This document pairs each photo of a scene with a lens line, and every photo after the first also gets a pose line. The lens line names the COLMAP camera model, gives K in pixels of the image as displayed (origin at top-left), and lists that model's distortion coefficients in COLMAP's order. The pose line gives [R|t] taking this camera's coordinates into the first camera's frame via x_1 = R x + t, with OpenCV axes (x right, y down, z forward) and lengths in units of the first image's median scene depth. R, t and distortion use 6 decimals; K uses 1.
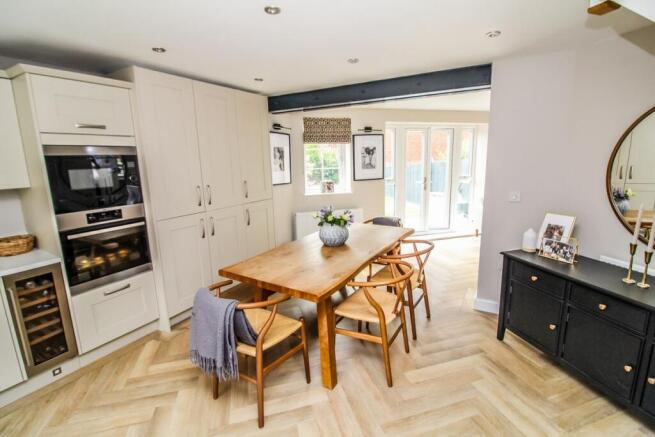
lens RADIAL K [[299.7, 0, 330.0], [0, 299.7, 212.9], [0, 0, 1]] dist [-0.001079, -0.011769]
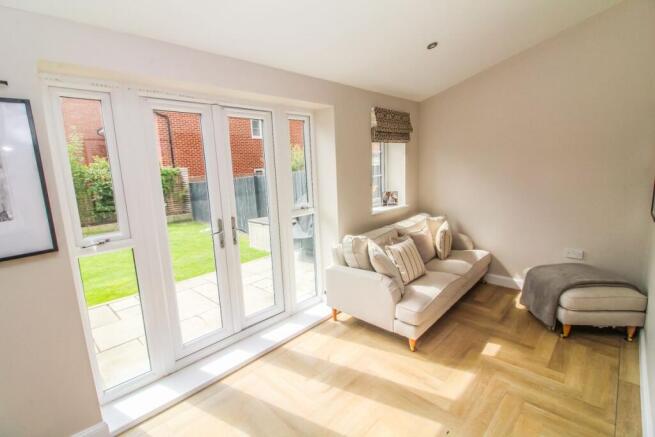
lens RADIAL K [[299.7, 0, 330.0], [0, 299.7, 212.9], [0, 0, 1]] dist [-0.001079, -0.011769]
pose [[0.864951, -0.092052, 0.493342, 0.528529], [0.109945, 0.993911, -0.007308, -0.234484], [-0.489665, 0.060561, 0.869805, 1.190586]]
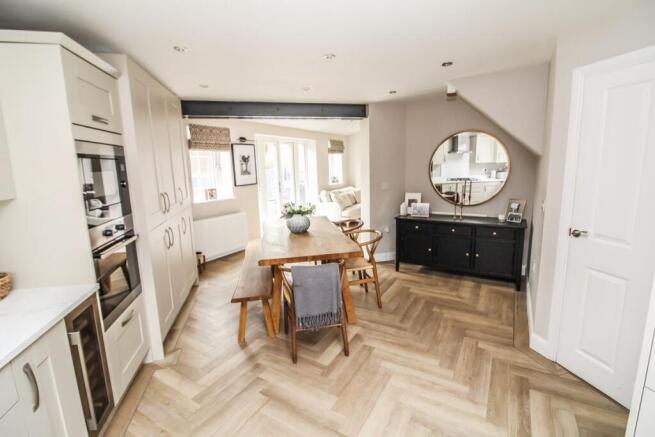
lens RADIAL K [[299.7, 0, 330.0], [0, 299.7, 212.9], [0, 0, 1]] dist [-0.001079, -0.011769]
pose [[0.728542, -0.106005, 0.676750, -0.770650], [0.132848, 0.991061, 0.012222, 0.032428], [-0.671996, 0.081001, 0.736112, -0.002493]]
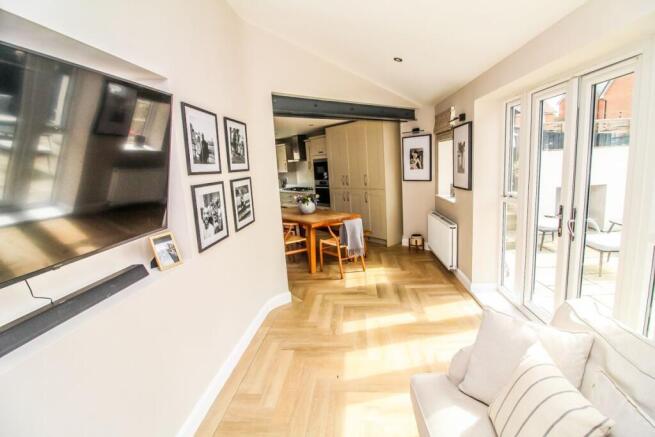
lens RADIAL K [[299.7, 0, 330.0], [0, 299.7, 212.9], [0, 0, 1]] dist [-0.001079, -0.011769]
pose [[-0.360455, 0.201704, -0.910707, 1.712979], [-0.093301, 0.963647, 0.250357, -0.391892], [0.928099, 0.175212, -0.328532, 1.833913]]
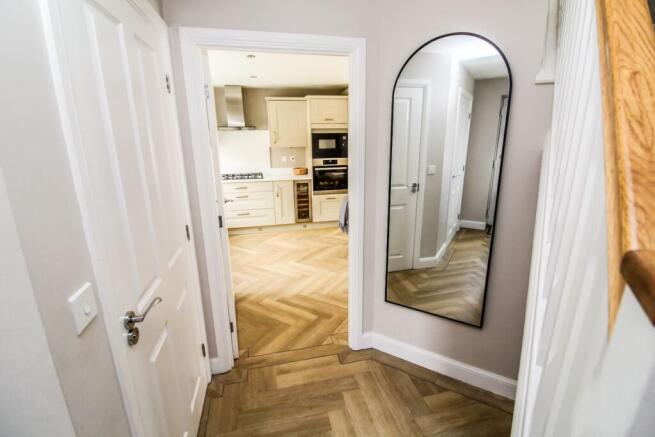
lens RADIAL K [[299.7, 0, 330.0], [0, 299.7, 212.9], [0, 0, 1]] dist [-0.001079, -0.011769]
pose [[0.674554, 0.187430, -0.714036, 0.745549], [-0.132904, 0.982262, 0.132282, 0.074818], [0.726164, 0.005667, 0.687498, -0.416228]]
